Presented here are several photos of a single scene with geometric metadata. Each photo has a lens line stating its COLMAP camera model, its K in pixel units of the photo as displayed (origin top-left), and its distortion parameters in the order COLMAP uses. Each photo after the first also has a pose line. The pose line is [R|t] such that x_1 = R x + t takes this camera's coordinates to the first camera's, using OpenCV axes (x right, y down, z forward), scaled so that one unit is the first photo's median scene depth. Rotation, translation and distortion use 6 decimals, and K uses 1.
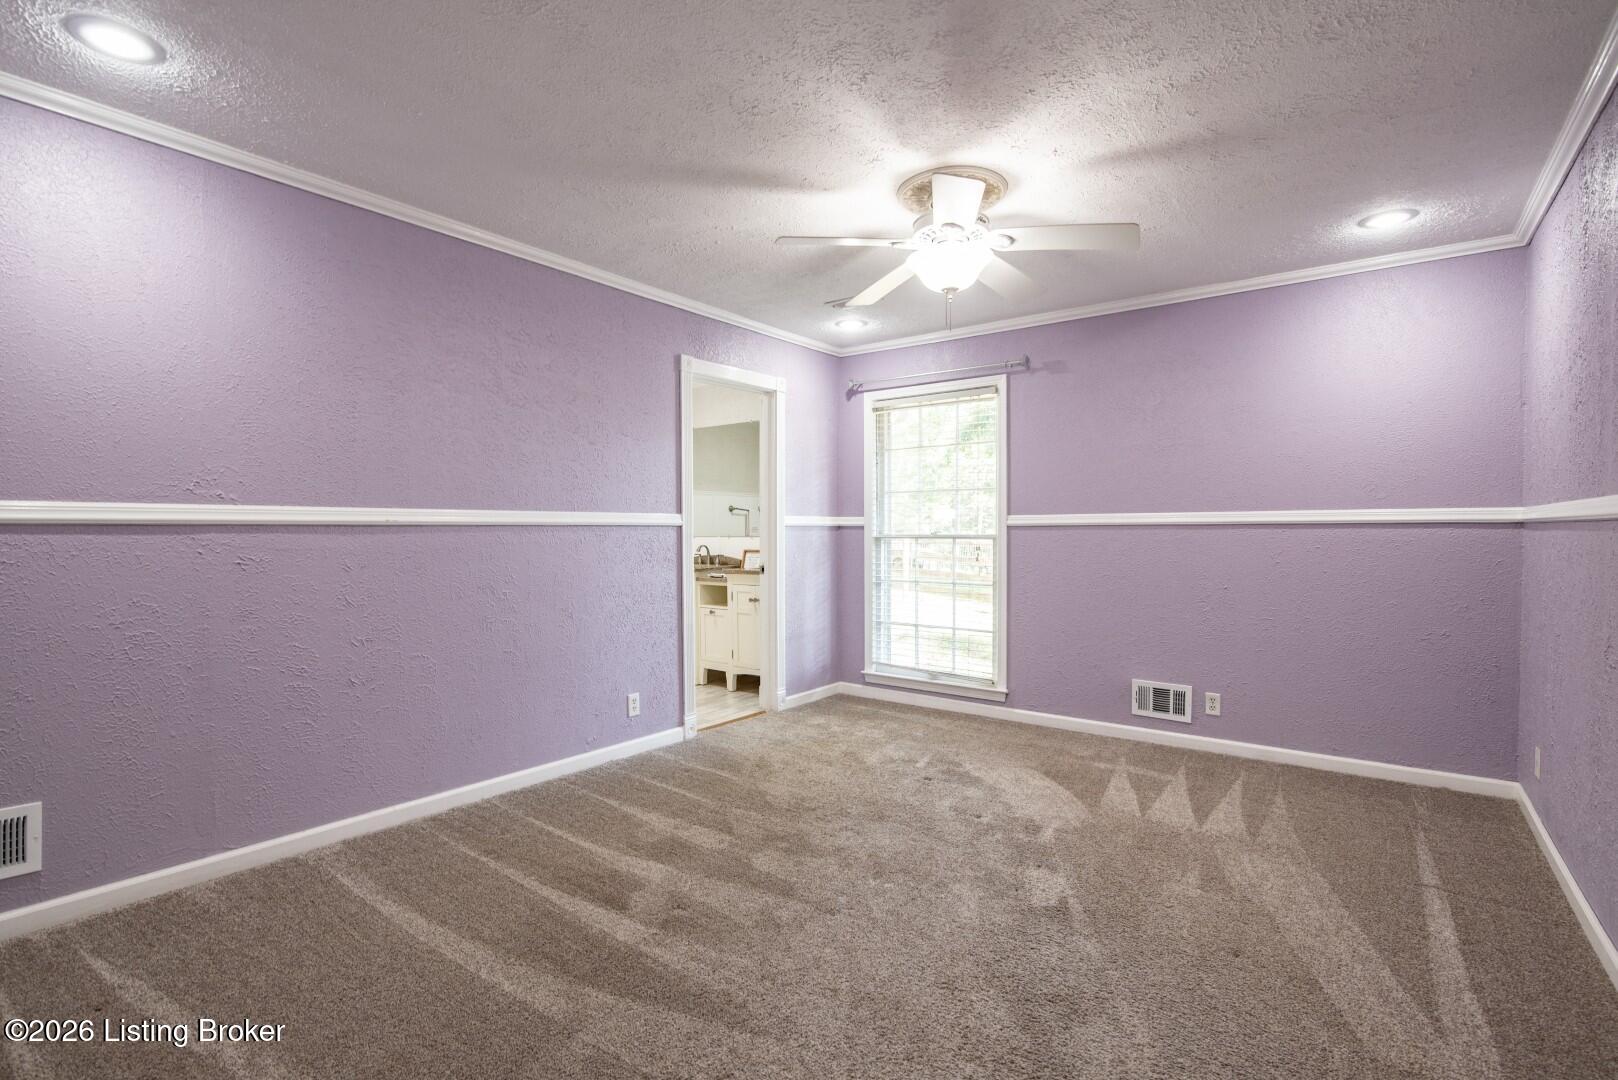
lens RADIAL K [[744.2, 0, 805.4], [0, 744.2, 542.6], [0, 0, 1]] dist [-0.019202, 0.000350]
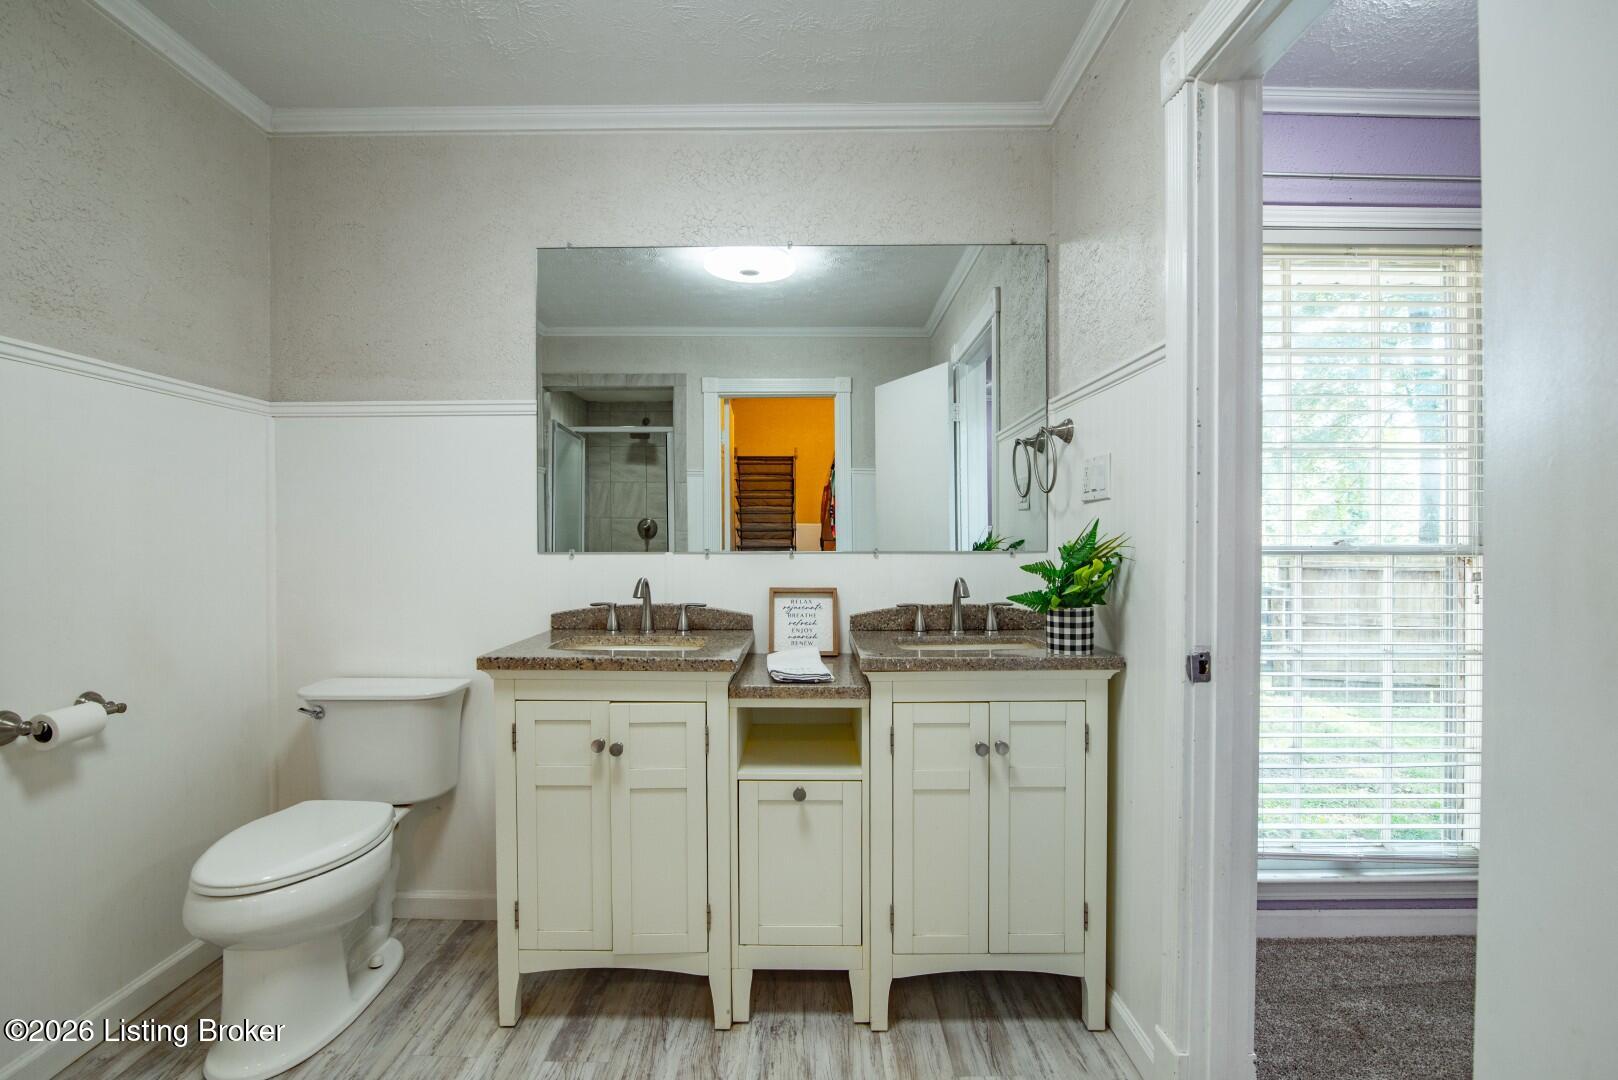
lens RADIAL K [[744.2, 0, 805.4], [0, 744.2, 542.6], [0, 0, 1]] dist [-0.019202, 0.000350]
pose [[0.809860, -0.000937, 0.586622, -0.283977], [0.007113, 0.999941, -0.008222, -0.009441], [-0.586579, 0.010832, 0.809819, 0.688894]]
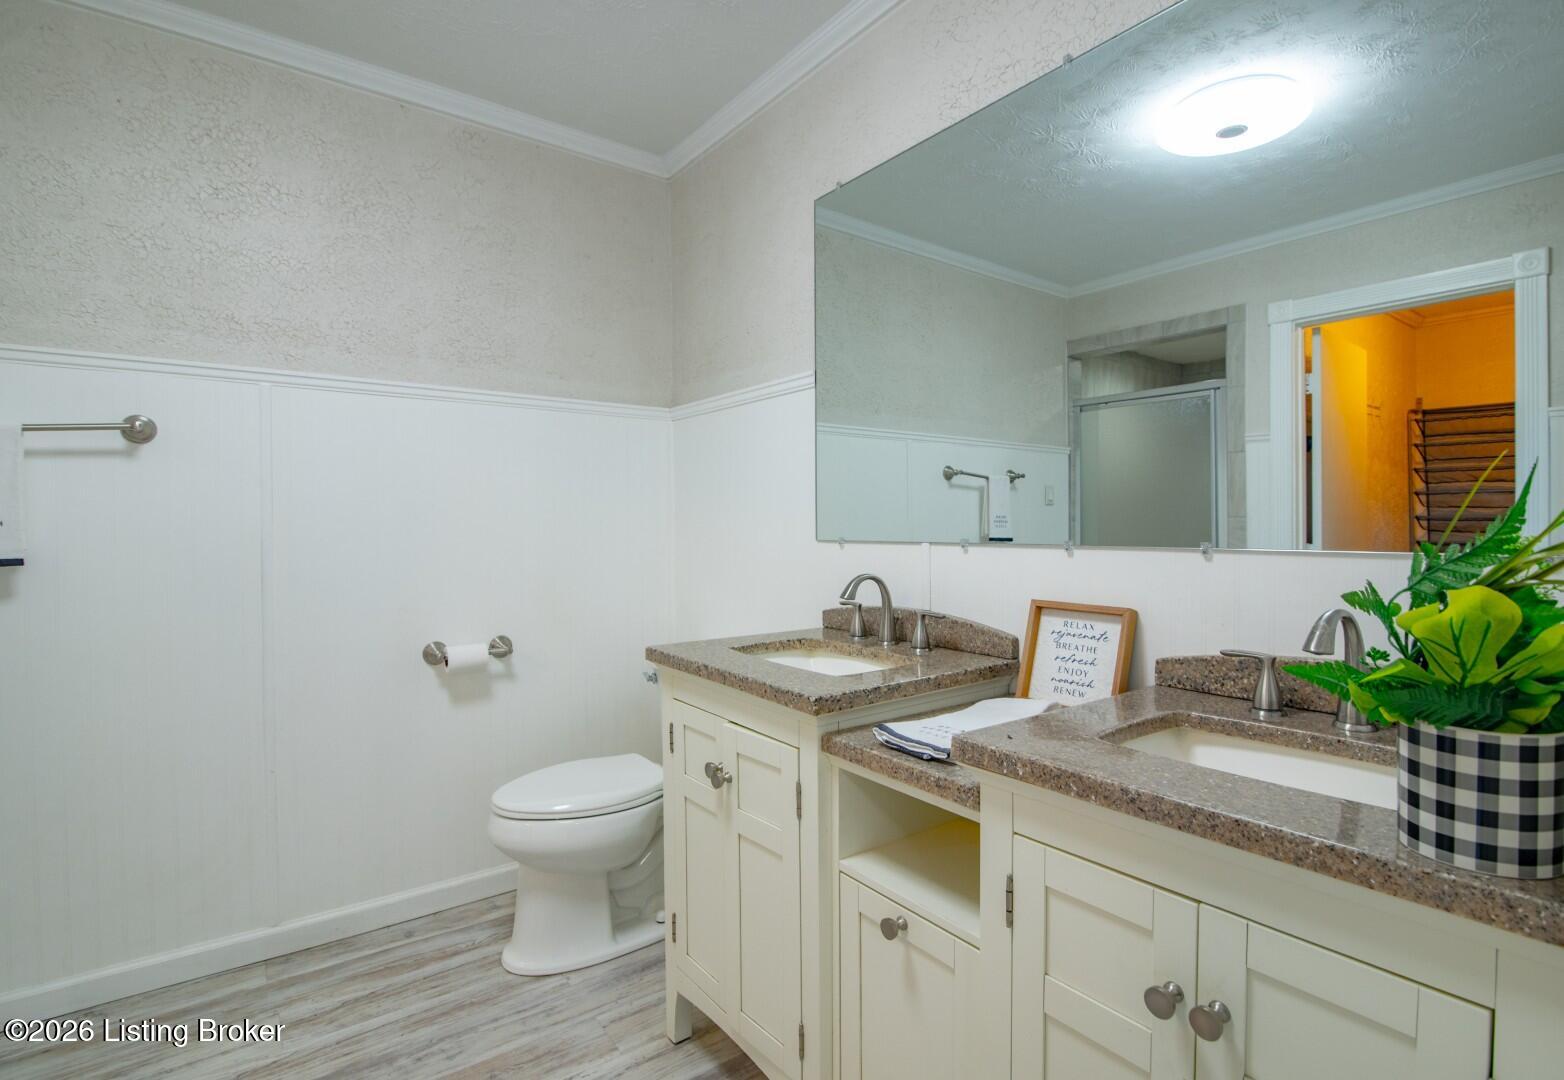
lens RADIAL K [[747.9, 0, 782.0], [0, 747.9, 540.0], [0, 0, 1]] dist [-0.021224, -0.001033]
pose [[0.958306, 0.009986, -0.285568, -0.091298], [-0.009595, 0.999950, 0.002770, -0.009392], [0.285581, 0.000085, 0.958354, 0.743043]]
